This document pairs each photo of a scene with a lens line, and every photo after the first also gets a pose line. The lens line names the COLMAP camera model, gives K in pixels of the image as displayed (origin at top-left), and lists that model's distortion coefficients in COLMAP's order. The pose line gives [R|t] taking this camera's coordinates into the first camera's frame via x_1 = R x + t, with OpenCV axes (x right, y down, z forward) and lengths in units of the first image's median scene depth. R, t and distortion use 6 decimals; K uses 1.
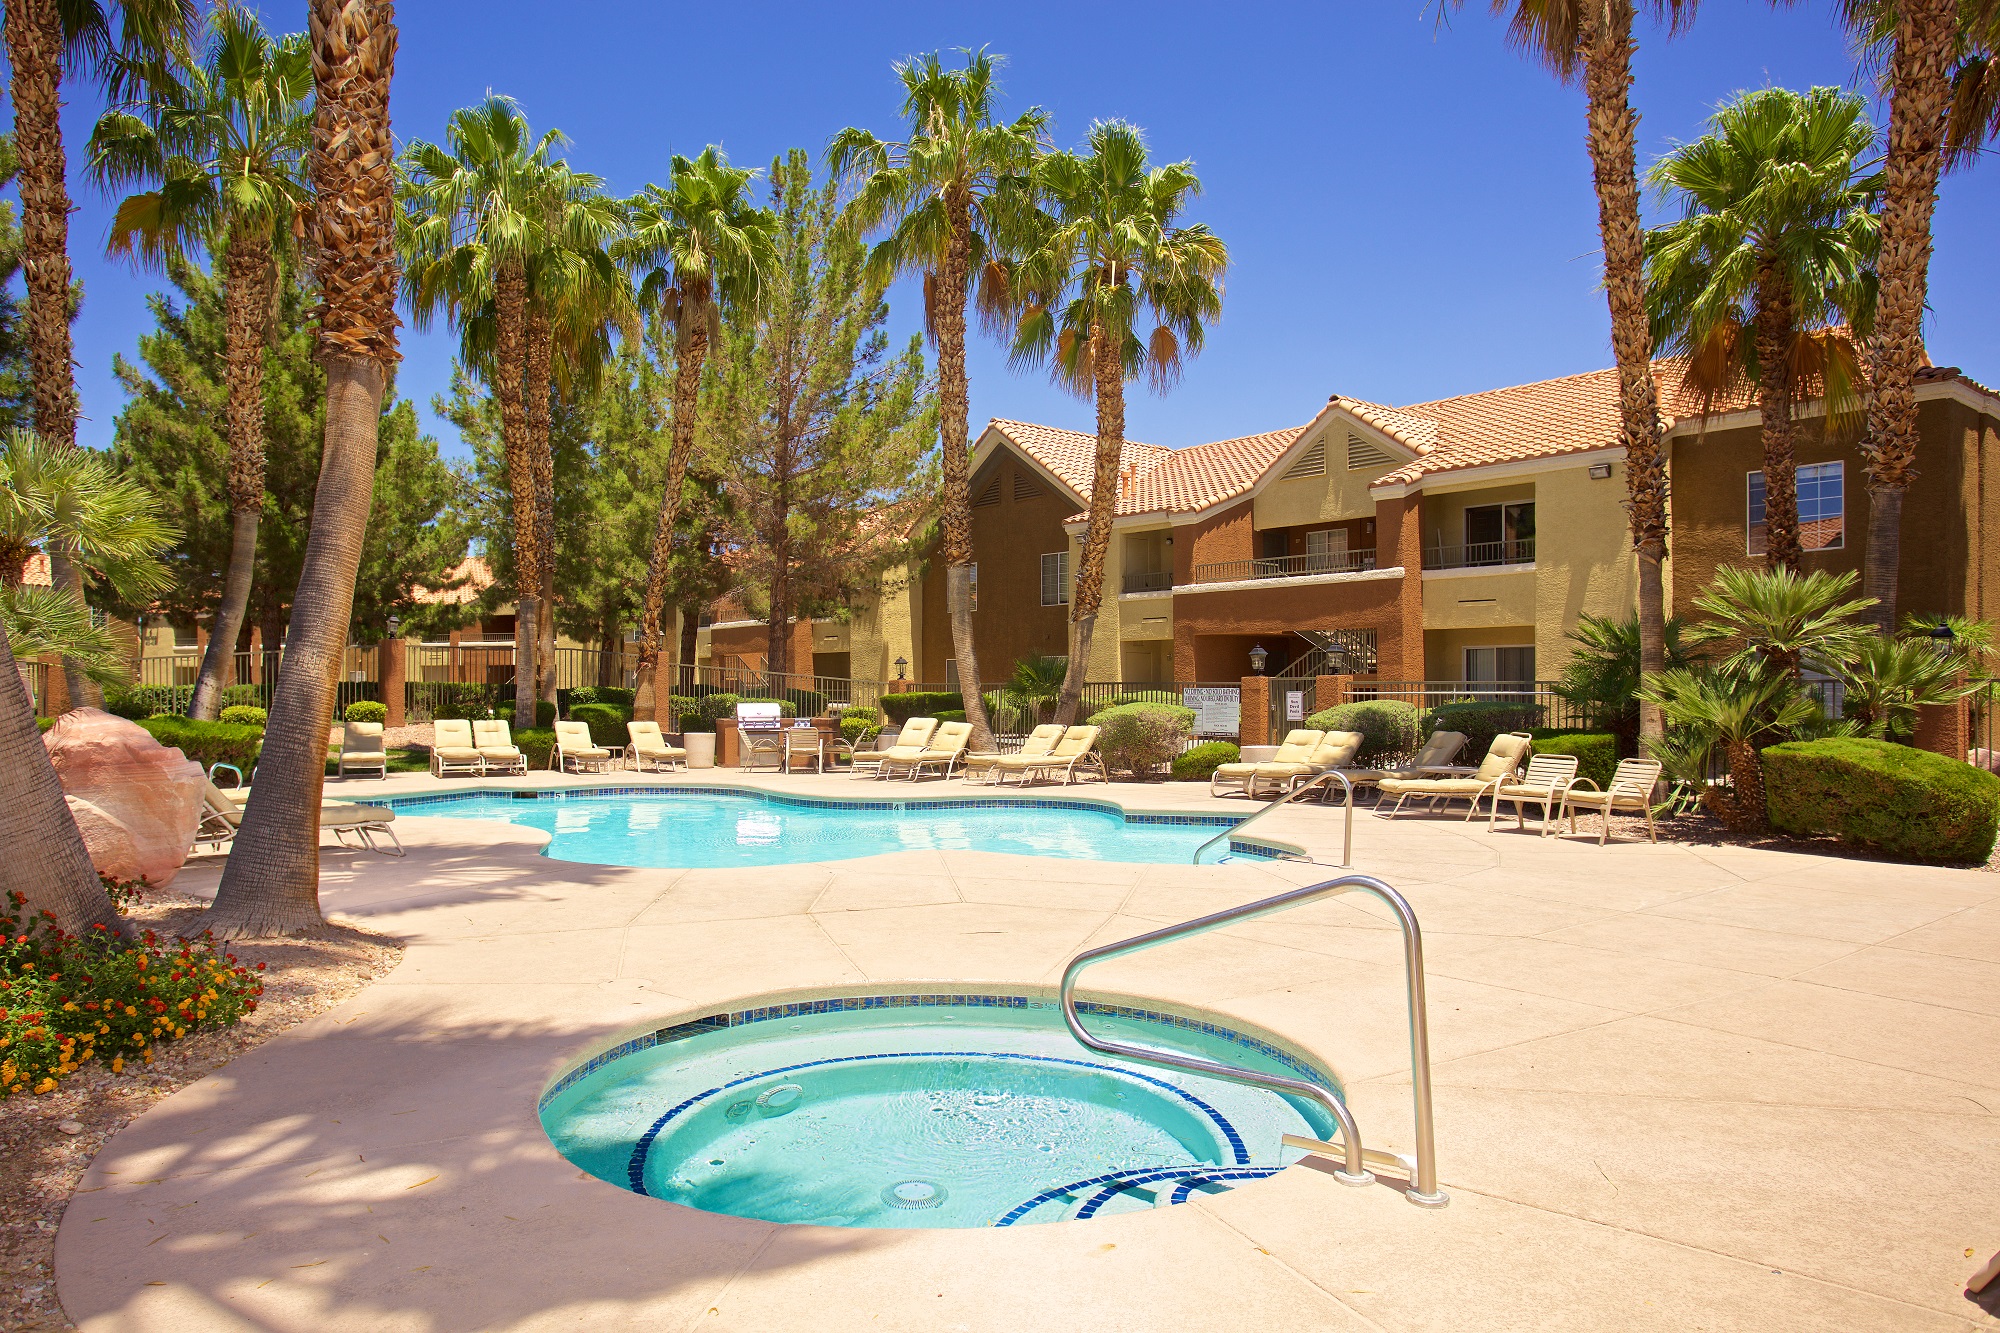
lens RADIAL K [[1337.4, 0, 1000.0], [0, 1337.4, 666.5], [0, 0, 1]] dist [0.001066, 0.000706]
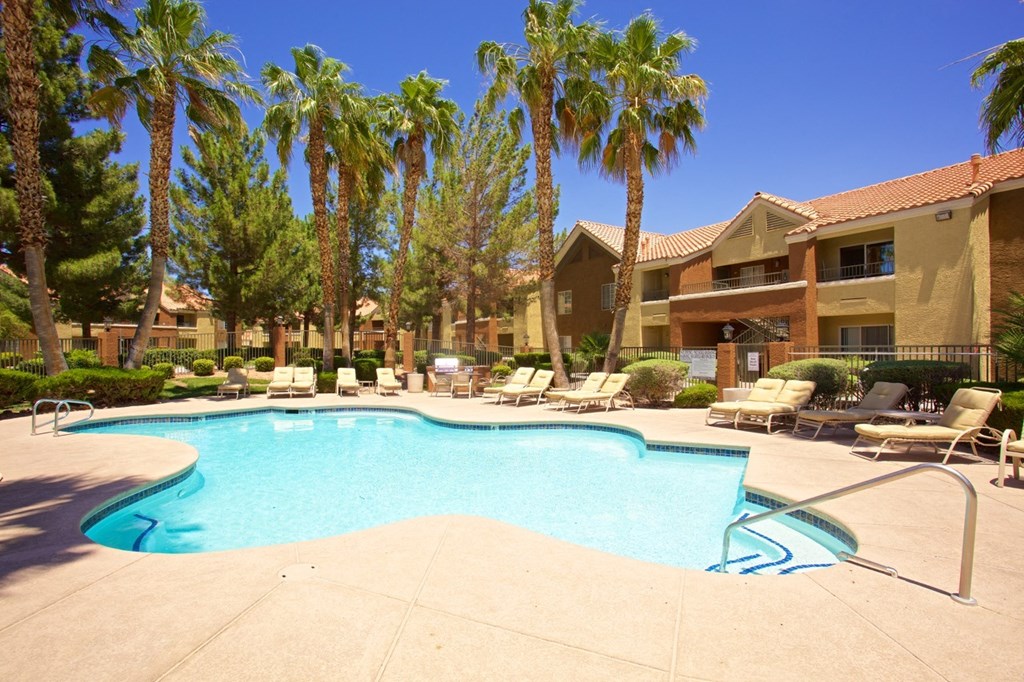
lens RADIAL K [[512.8, 0, 510.6], [0, 512.8, 344.4], [0, 0, 1]] dist [-0.061785, 0.026565]
pose [[0.987312, -0.002887, -0.158767, 0.026321], [0.003817, 0.999977, 0.005552, 0.004058], [0.158748, -0.006088, 0.987300, 0.310479]]
